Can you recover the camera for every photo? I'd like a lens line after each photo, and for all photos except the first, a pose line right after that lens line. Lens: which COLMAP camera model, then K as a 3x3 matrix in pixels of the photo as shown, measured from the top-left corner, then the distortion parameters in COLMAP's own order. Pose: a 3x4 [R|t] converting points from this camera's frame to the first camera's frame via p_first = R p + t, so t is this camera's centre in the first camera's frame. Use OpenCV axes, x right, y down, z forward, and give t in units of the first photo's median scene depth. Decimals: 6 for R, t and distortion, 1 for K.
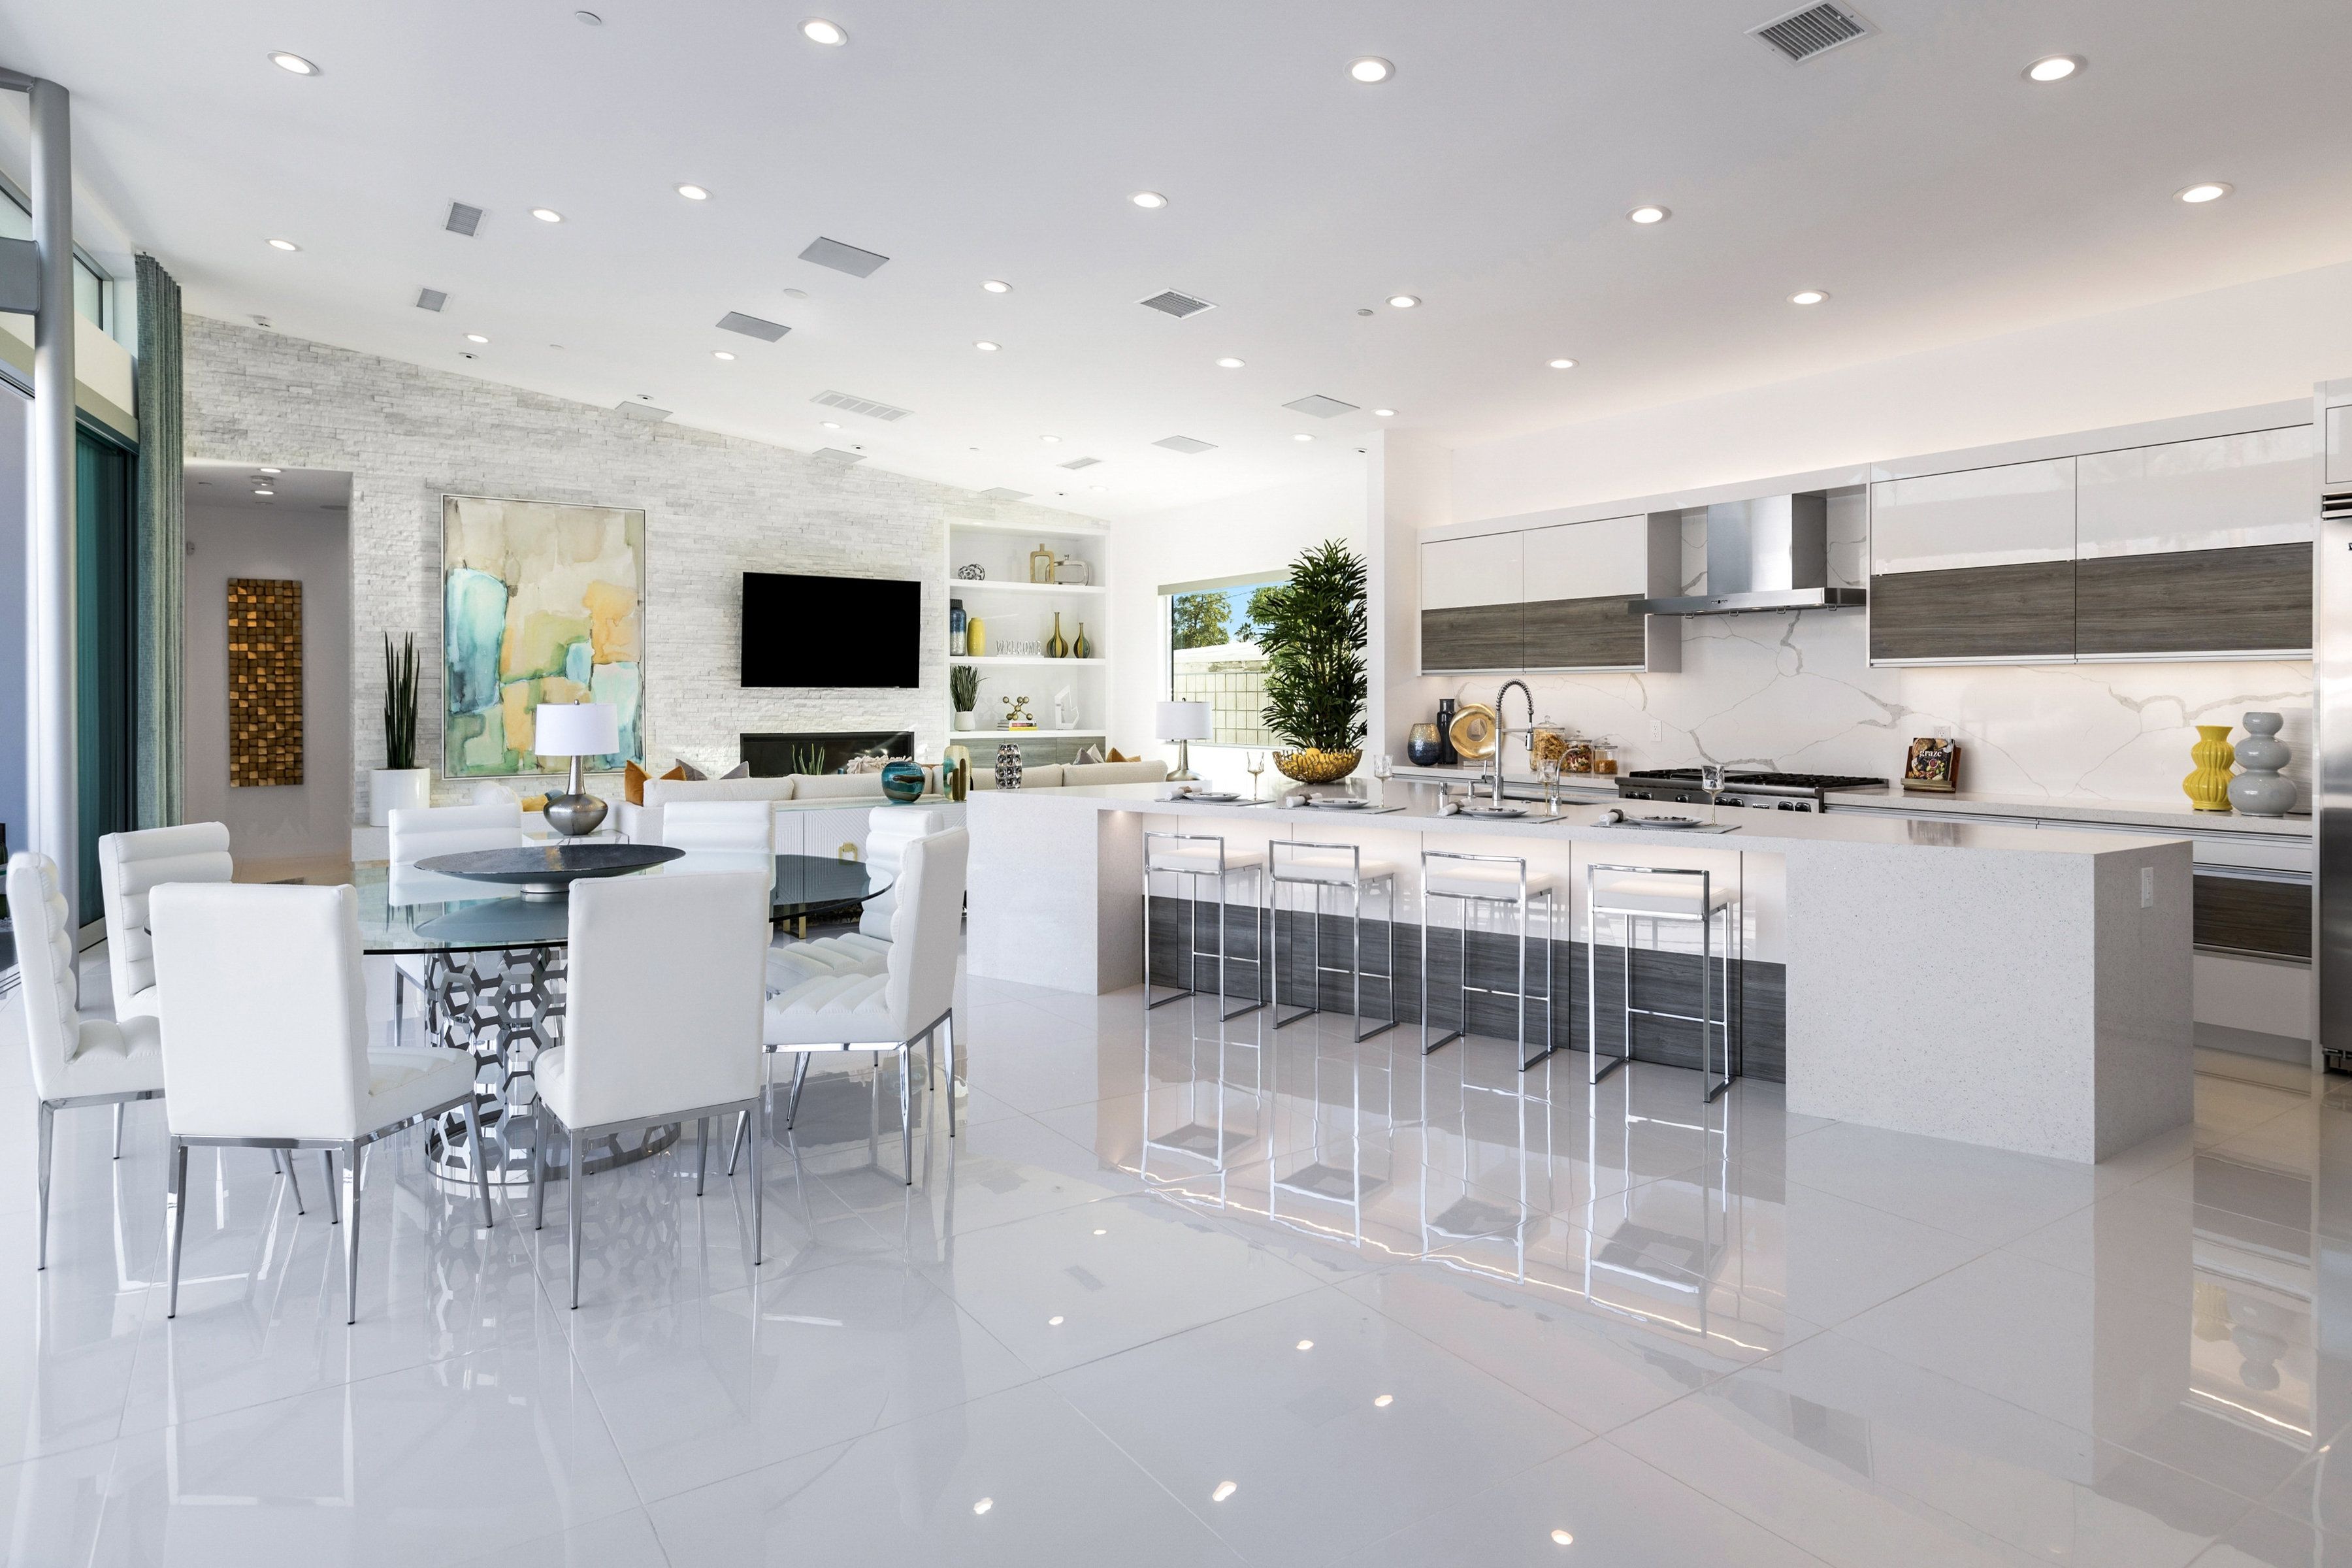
lens RADIAL K [[1209.1, 0, 1196.2], [0, 1209.1, 720.6], [0, 0, 1]] dist [-0.017564, -0.002740]
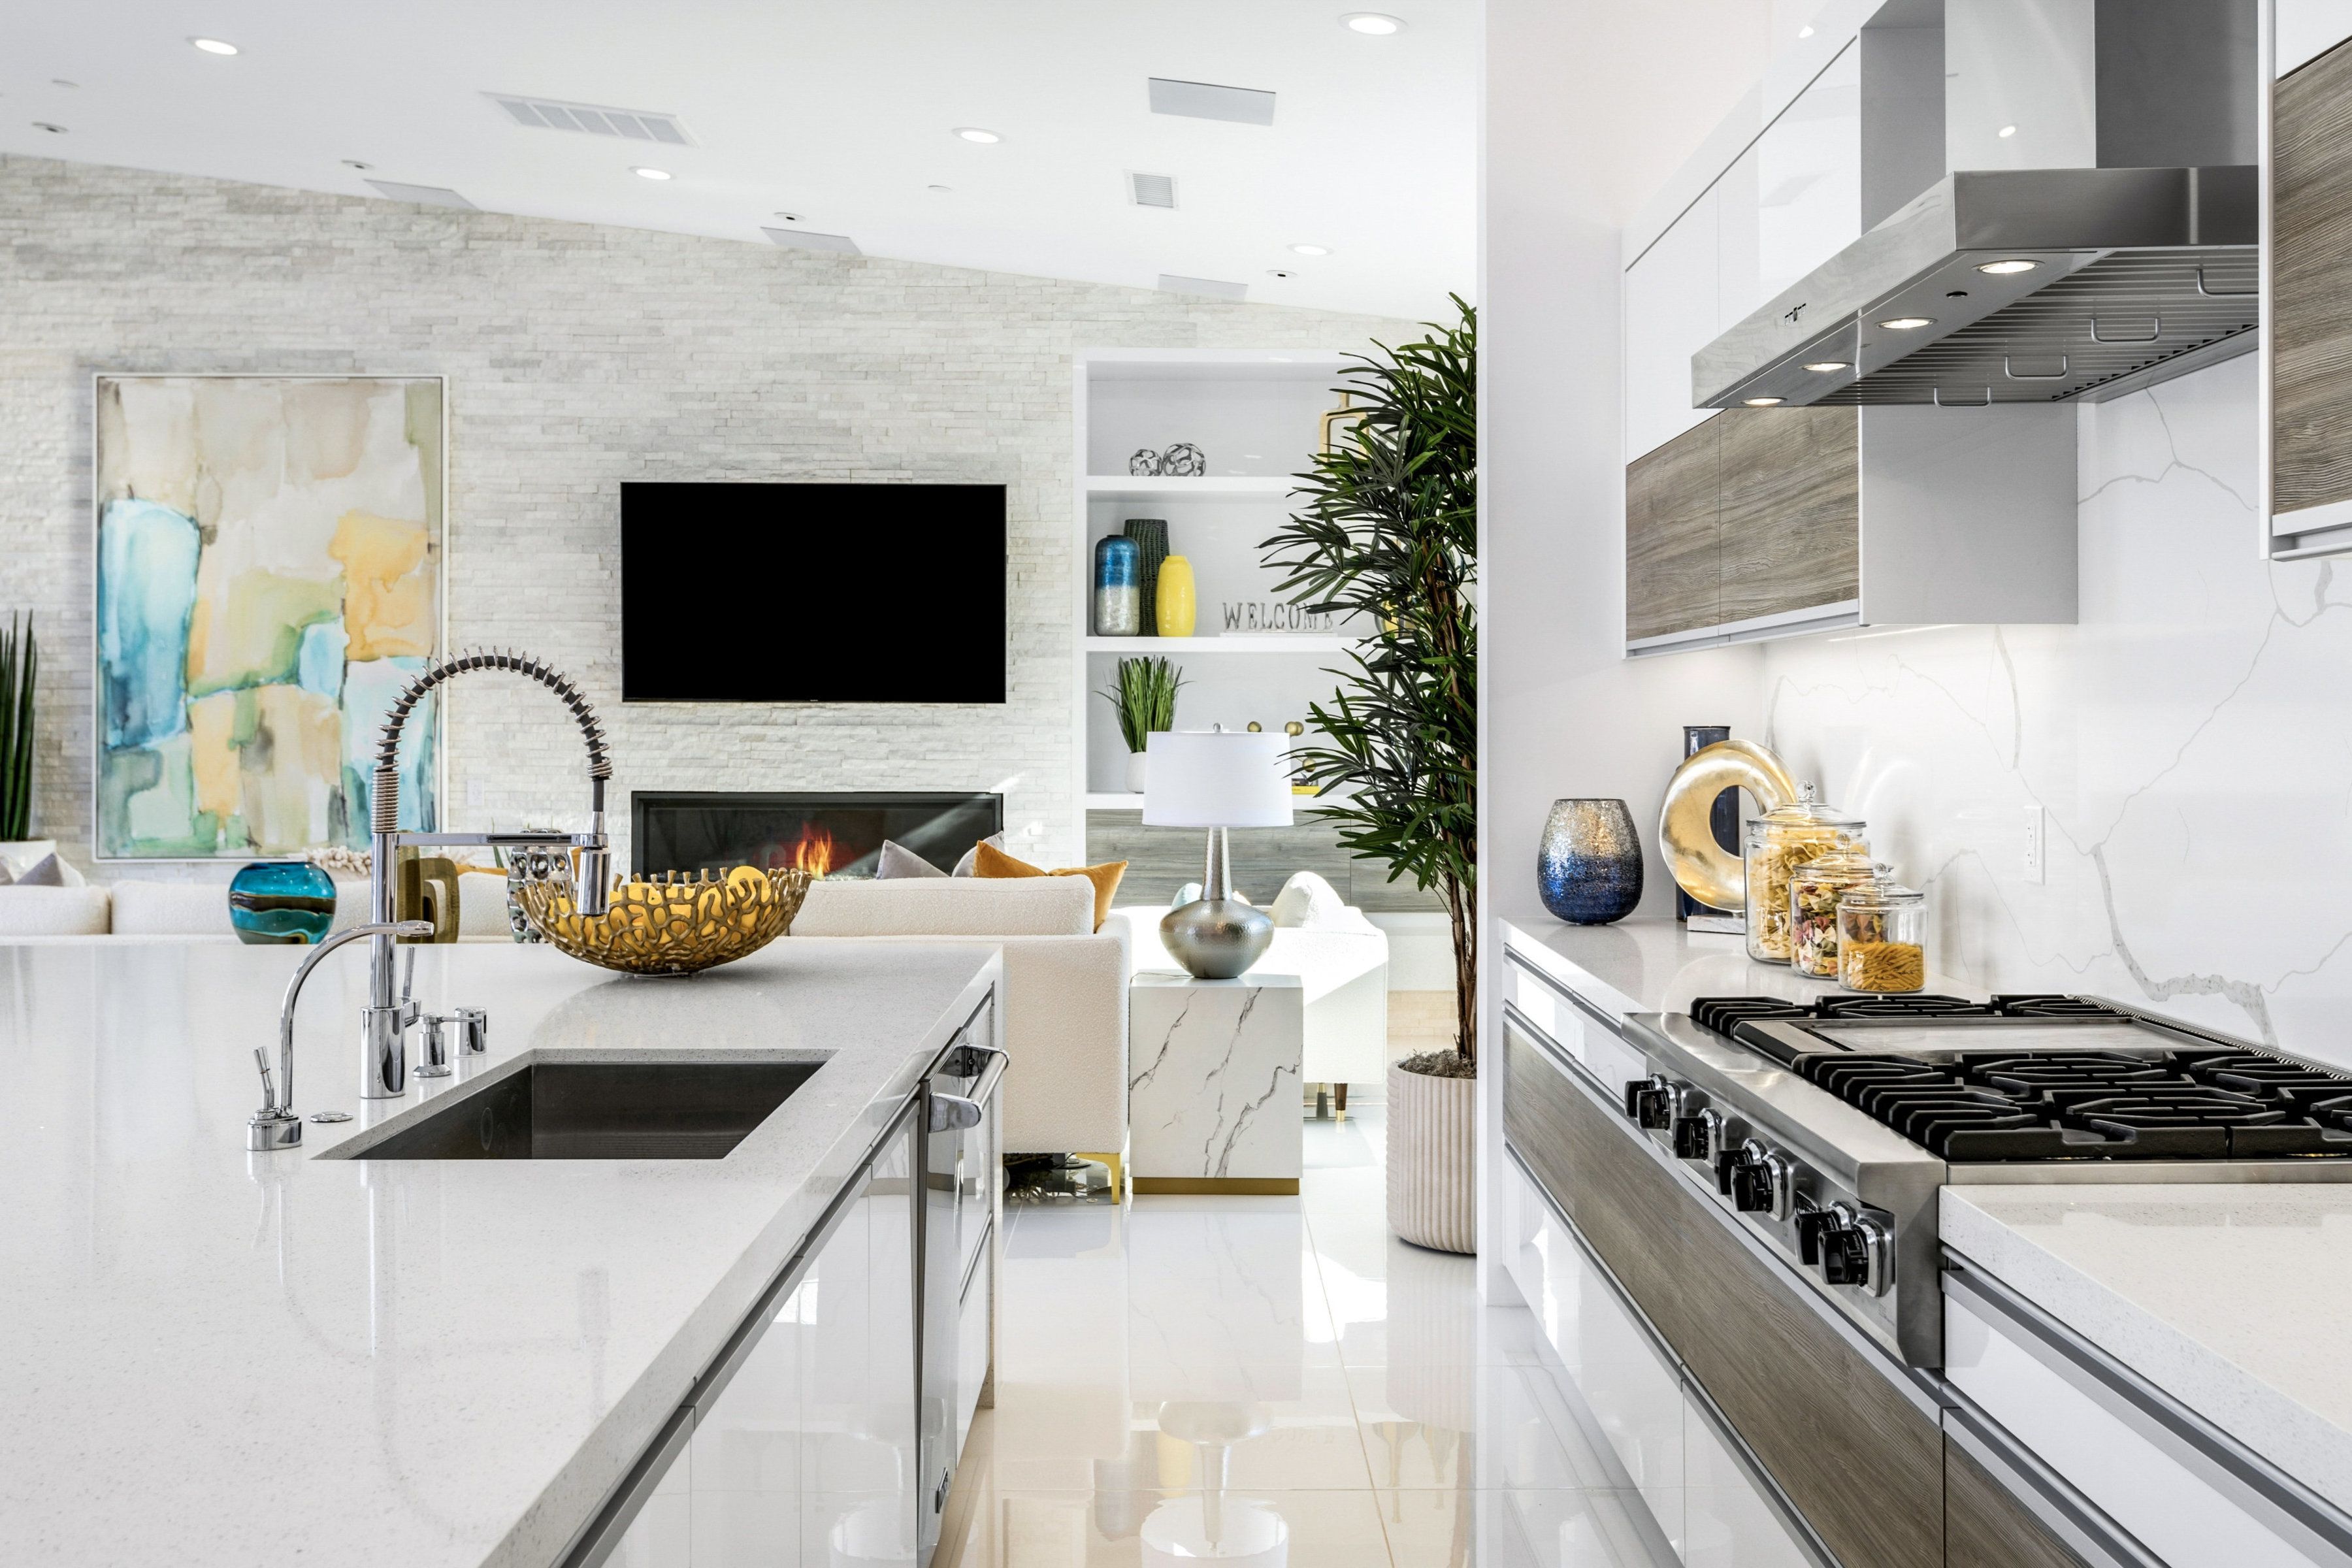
lens RADIAL K [[2157.0, 0, 1148.3], [0, 2157.0, 723.9], [0, 0, 1]] dist [-0.005038, 0.000000]
pose [[0.846079, 0.000705, -0.533057, 0.361034], [-0.011375, 0.999795, -0.016732, -0.006131], [0.532936, 0.020220, 0.845914, 0.378826]]
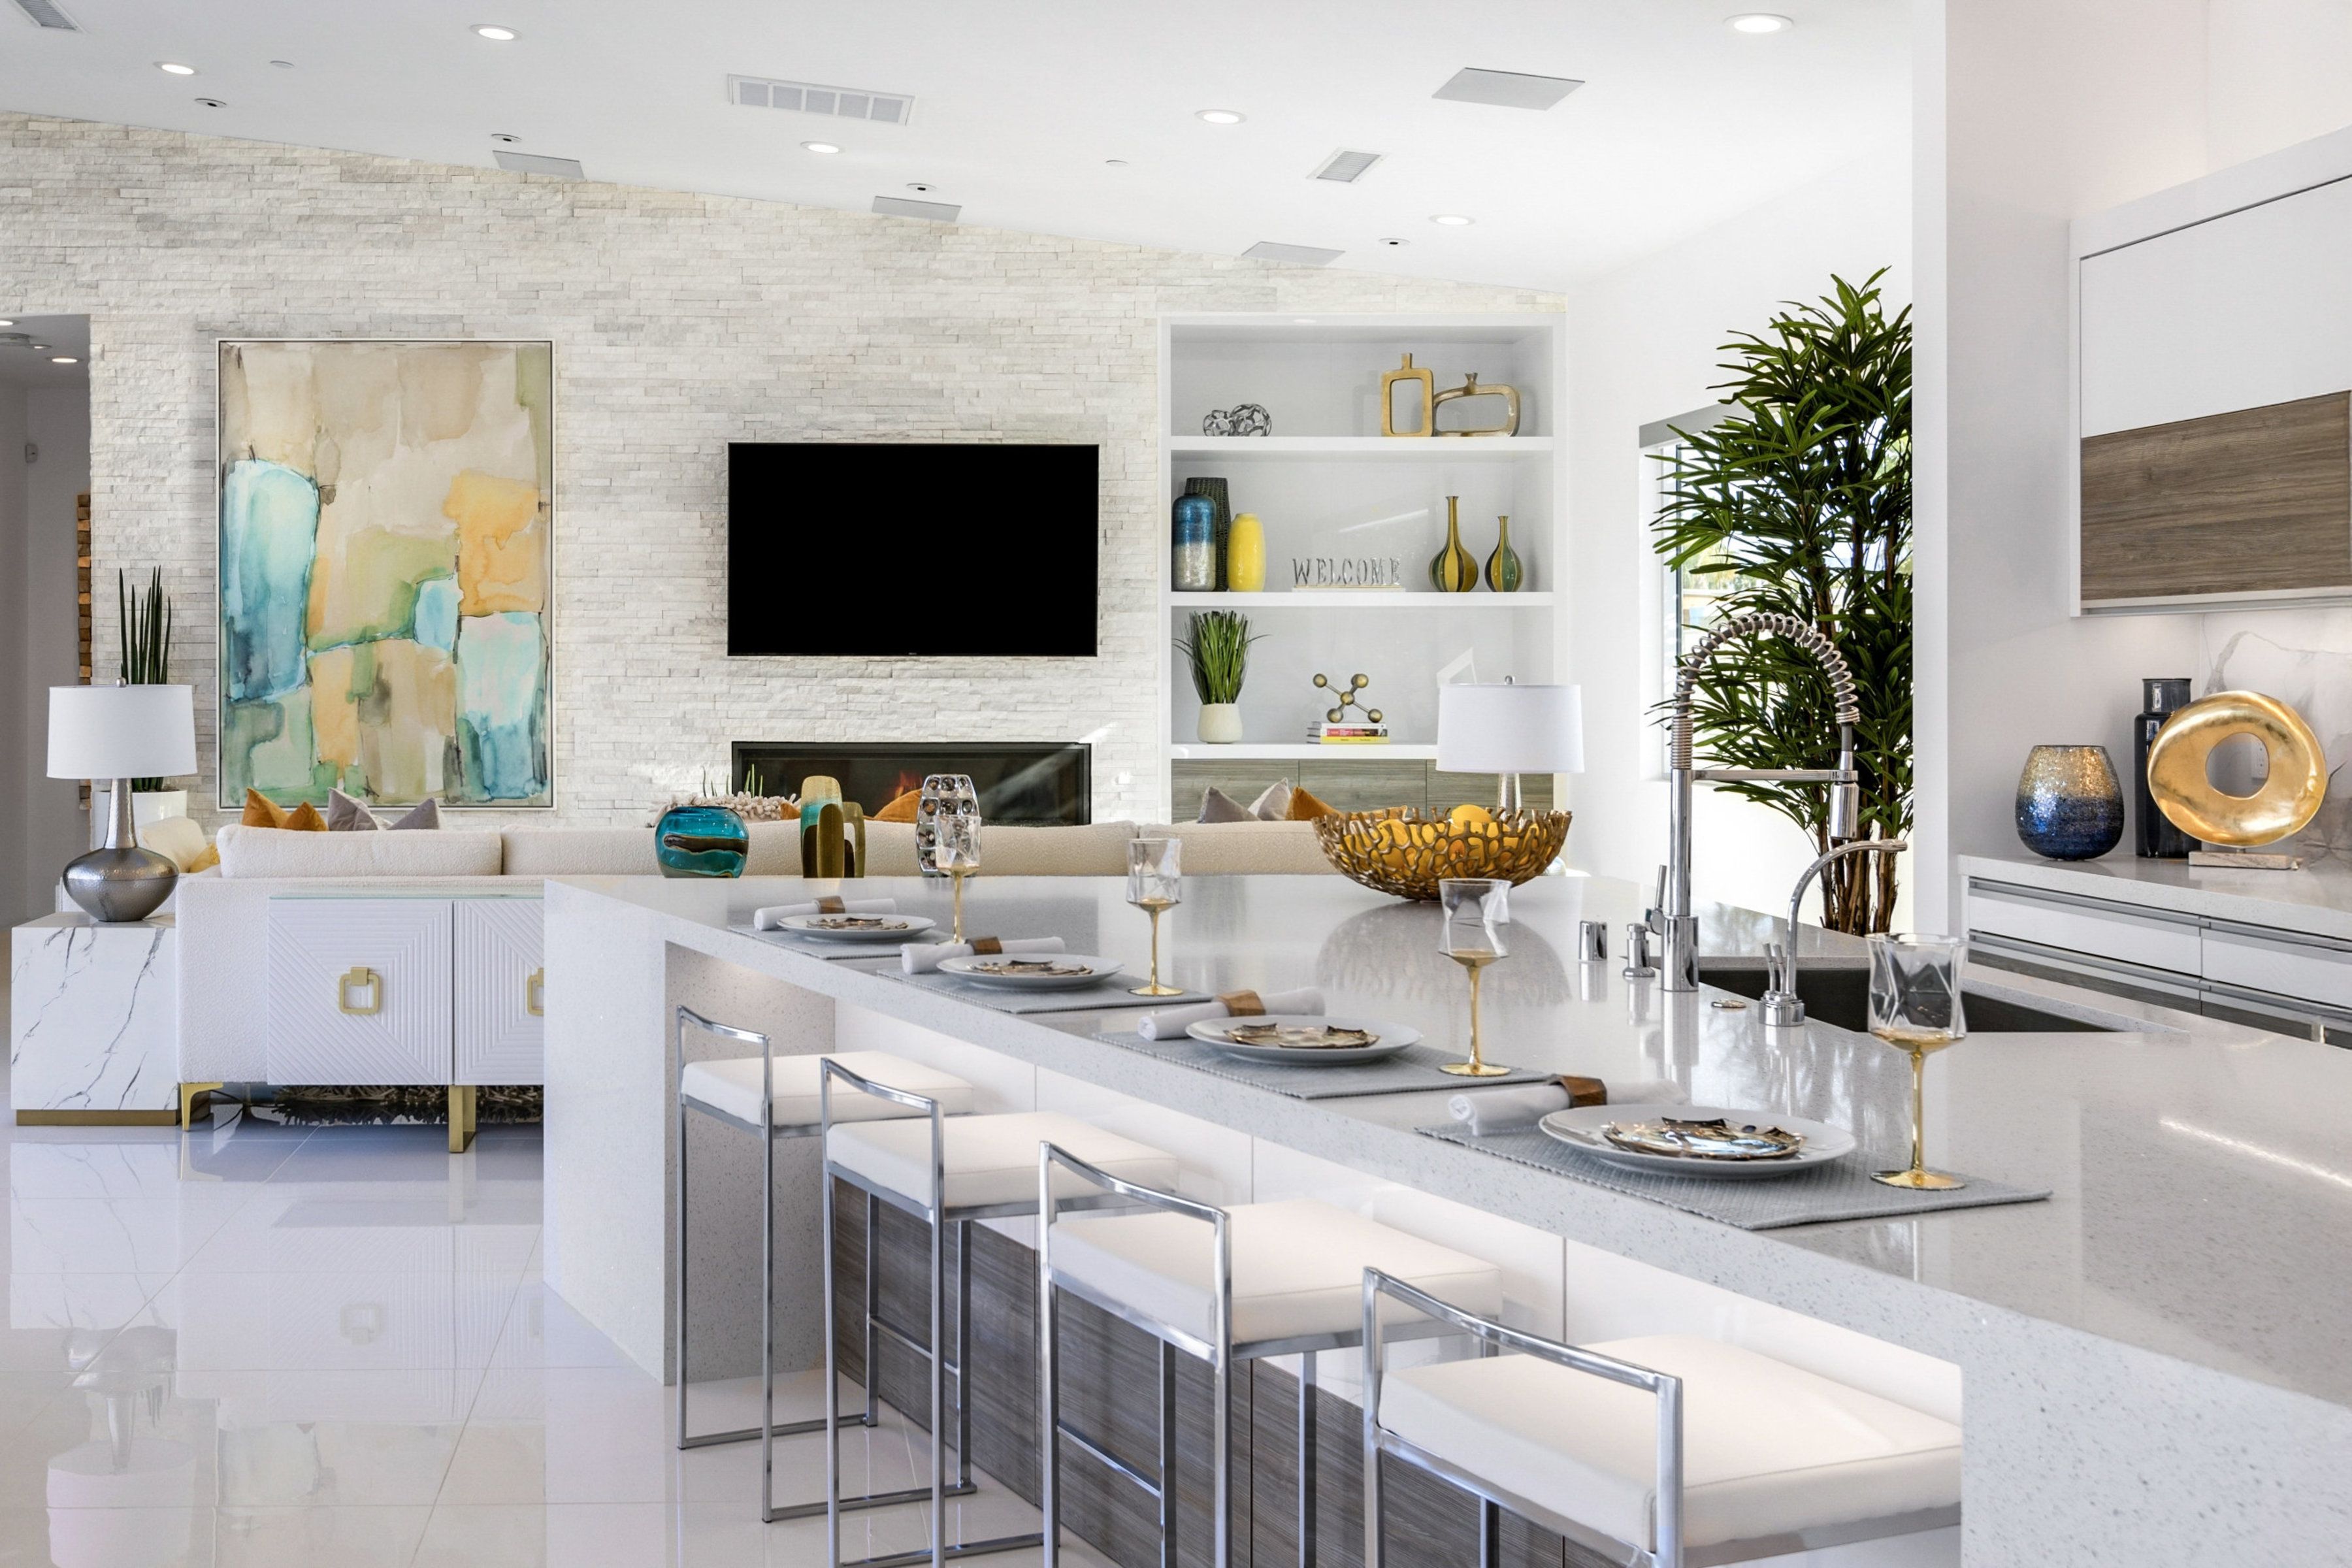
lens RADIAL K [[2157.0, 0, 922.8], [0, 2157.0, 696.5], [0, 0, 1]] dist [-0.005038, 0.000000]
pose [[0.844124, 0.005159, -0.536123, 0.219191], [-0.010406, 0.999923, -0.006763, -0.004081], [0.536047, 0.011287, 0.844113, 0.234353]]
